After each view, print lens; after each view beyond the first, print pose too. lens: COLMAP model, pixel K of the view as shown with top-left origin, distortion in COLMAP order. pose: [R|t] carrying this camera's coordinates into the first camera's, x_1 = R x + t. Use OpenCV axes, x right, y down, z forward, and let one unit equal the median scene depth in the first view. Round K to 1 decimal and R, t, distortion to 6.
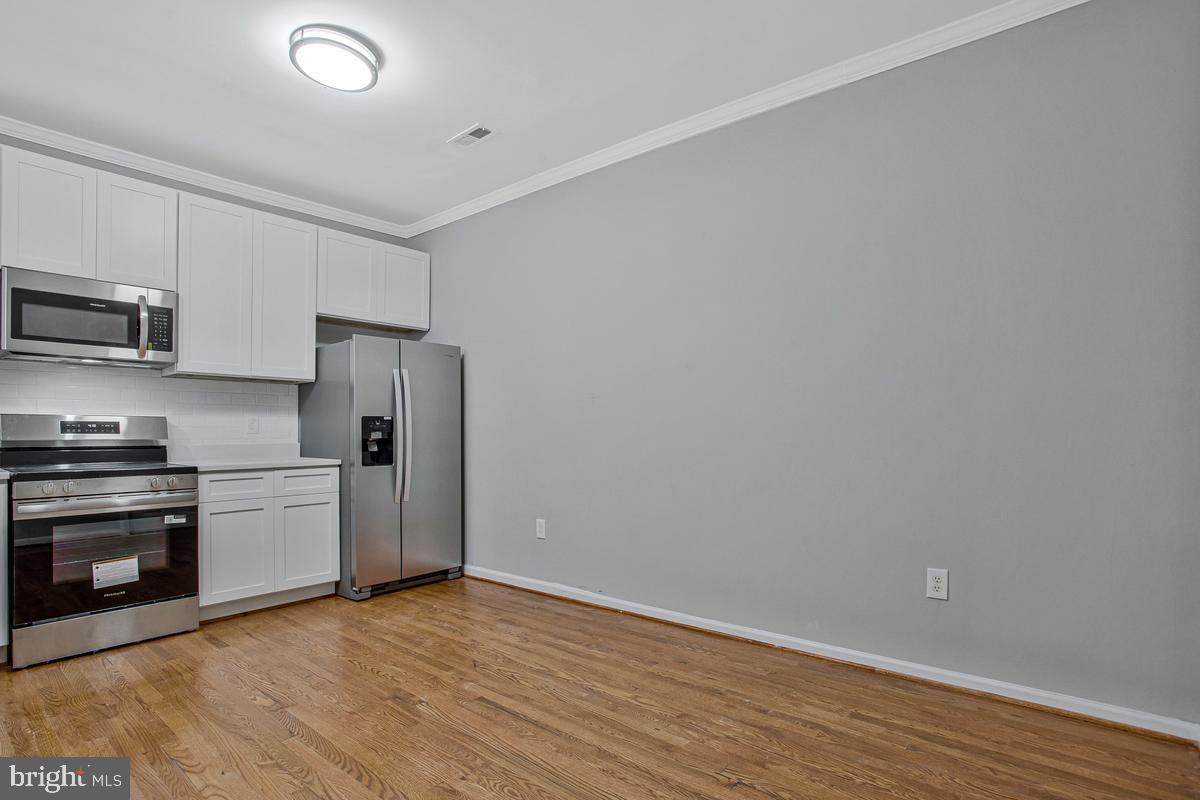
lens RADIAL K [[617.2, 0, 608.8], [0, 617.2, 422.6], [0, 0, 1]] dist [-0.051714, 0.016809]
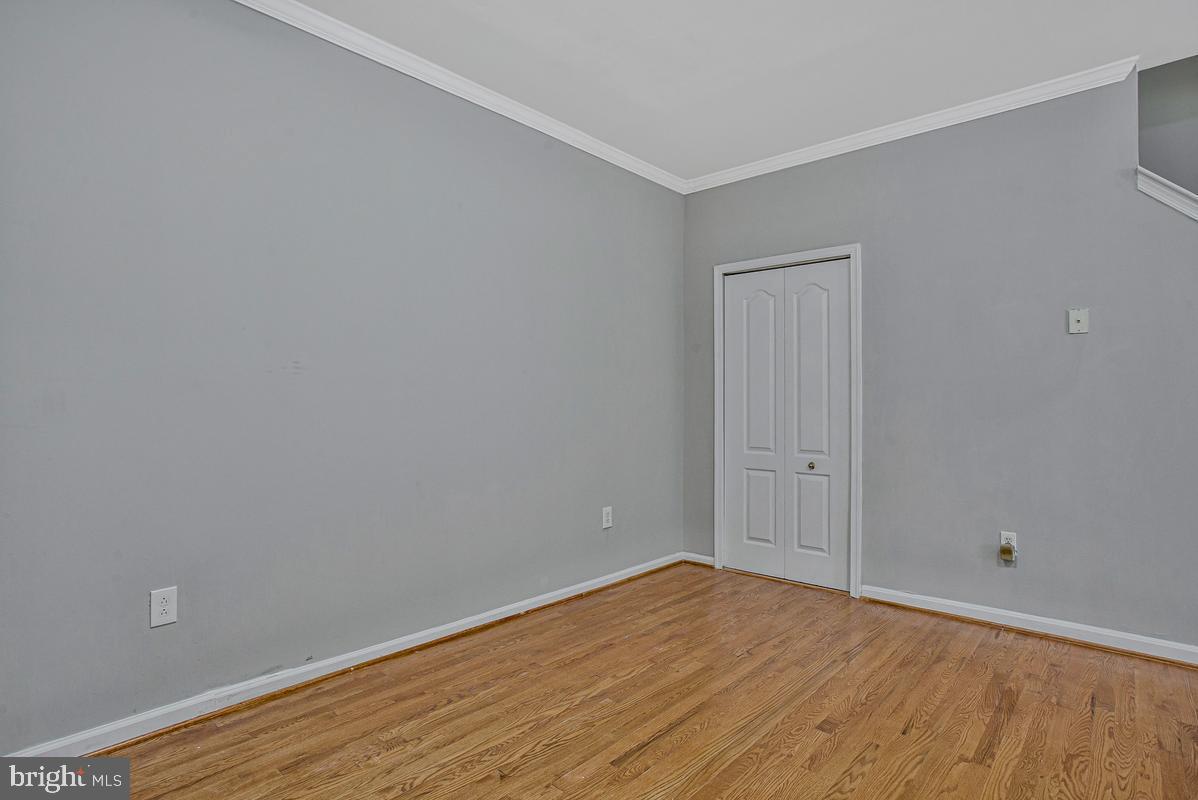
lens RADIAL K [[628.5, 0, 606.7], [0, 628.5, 395.0], [0, 0, 1]] dist [-0.043140, 0.006980]
pose [[0.042128, 0.013279, 0.999024, -0.793104], [-0.004807, 0.999903, -0.013088, -0.005830], [-0.999101, -0.004251, 0.042188, 0.770269]]
